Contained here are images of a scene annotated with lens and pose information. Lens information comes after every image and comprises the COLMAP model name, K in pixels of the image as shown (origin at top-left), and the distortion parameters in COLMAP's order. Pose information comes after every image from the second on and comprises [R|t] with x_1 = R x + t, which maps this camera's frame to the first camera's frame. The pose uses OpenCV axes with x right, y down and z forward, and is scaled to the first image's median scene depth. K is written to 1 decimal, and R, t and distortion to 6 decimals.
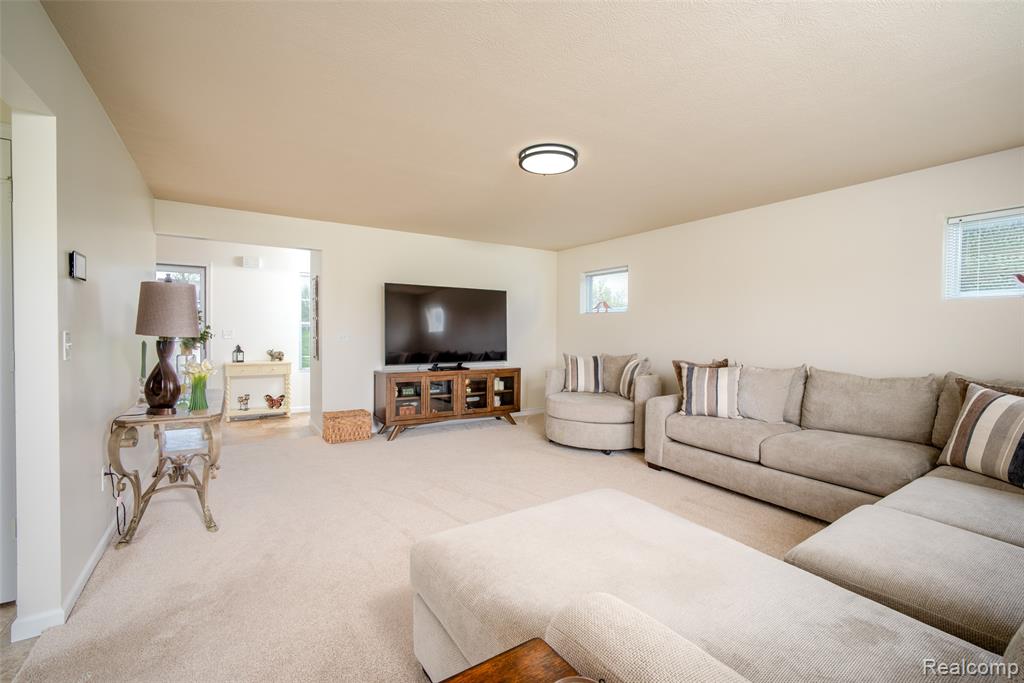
lens RADIAL K [[438.0, 0, 482.3], [0, 438.0, 331.5], [0, 0, 1]] dist [-0.012284, 0.000470]
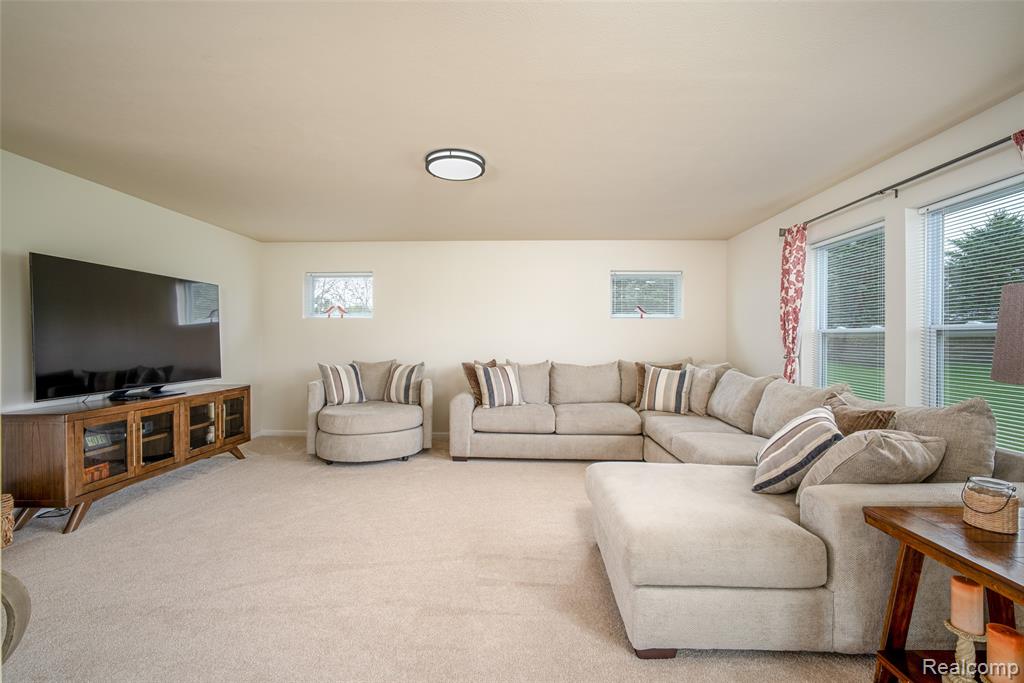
lens RADIAL K [[457.2, 0, 472.1], [0, 457.2, 350.9], [0, 0, 1]] dist [0.002062, 0.000065]
pose [[0.572015, -0.025920, 0.819834, -0.451533], [0.007392, 0.999623, 0.026446, 0.004436], [-0.820210, -0.009067, 0.571990, 0.267591]]
